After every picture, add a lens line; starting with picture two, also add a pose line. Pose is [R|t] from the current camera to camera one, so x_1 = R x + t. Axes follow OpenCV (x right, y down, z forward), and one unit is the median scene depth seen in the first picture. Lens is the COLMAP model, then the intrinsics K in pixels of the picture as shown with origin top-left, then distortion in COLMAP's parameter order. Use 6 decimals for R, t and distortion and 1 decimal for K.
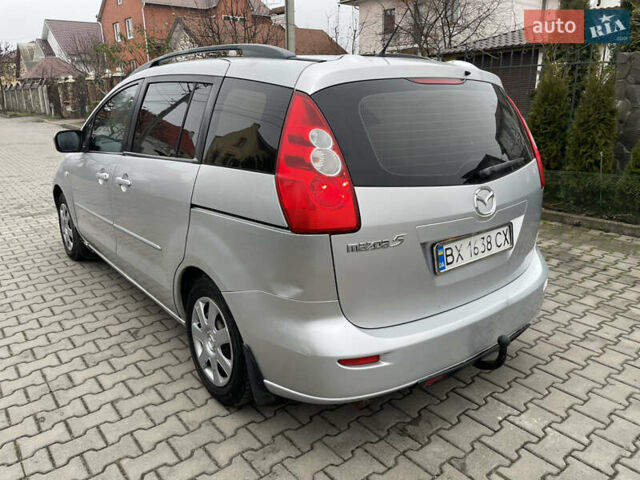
lens RADIAL K [[487.2, 0, 322.2], [0, 487.2, 235.8], [0, 0, 1]] dist [0.068413, -0.091394]
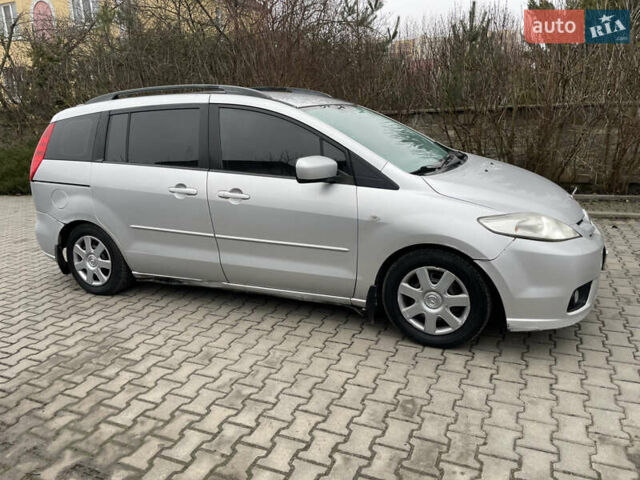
lens RADIAL K [[487.2, 0, 322.2], [0, 487.2, 238.3], [0, 0, 1]] dist [0.068413, -0.091394]
pose [[-0.887667, 0.163183, -0.430602, 0.388265], [-0.077903, 0.868409, 0.489691, -0.966056], [0.453848, 0.468228, -0.758146, 3.285011]]
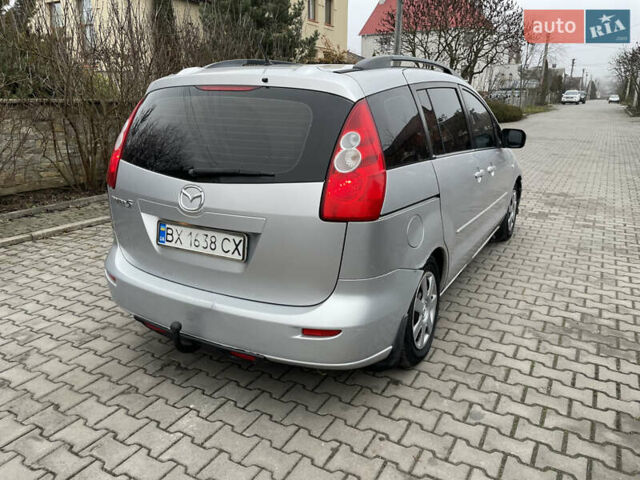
lens RADIAL K [[487.2, 0, 322.2], [0, 487.2, 236.4], [0, 0, 1]] dist [0.068413, -0.091394]
pose [[0.371020, 0.268328, -0.889013, 1.318841], [-0.266357, 0.947868, 0.174930, -0.237339], [0.889605, 0.171893, 0.423149, 0.746246]]
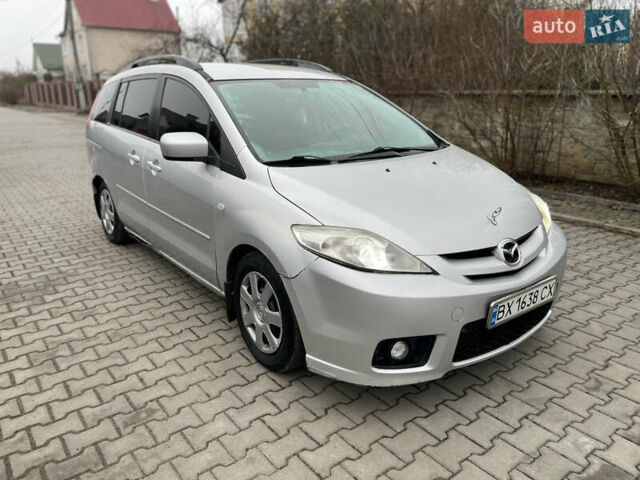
lens RADIAL K [[487.2, 0, 325.0], [0, 487.2, 243.9], [0, 0, 1]] dist [0.068413, -0.091394]
pose [[-0.999745, 0.009629, 0.020419, -0.606713], [0.019313, 0.833167, 0.552683, -0.954516], [-0.011690, 0.552937, -0.833141, 3.355378]]
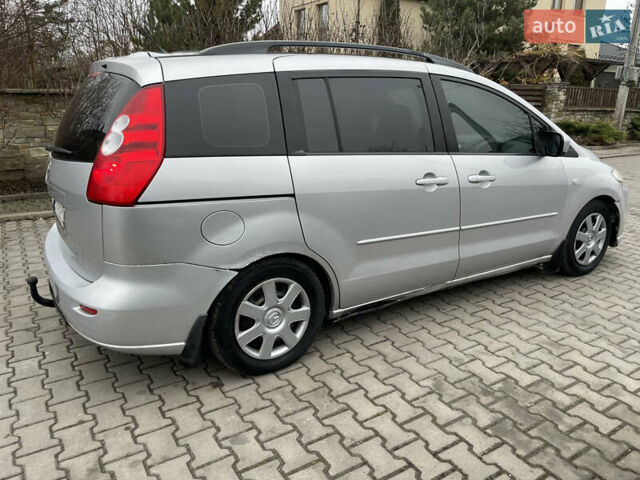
lens RADIAL K [[487.2, 0, 324.0], [0, 487.2, 237.5], [0, 0, 1]] dist [0.068413, -0.091394]
pose [[-0.107973, 0.291975, -0.950312, 1.371449], [-0.290530, 0.904904, 0.311033, -0.467588], [0.950754, 0.309678, -0.012878, 1.591644]]
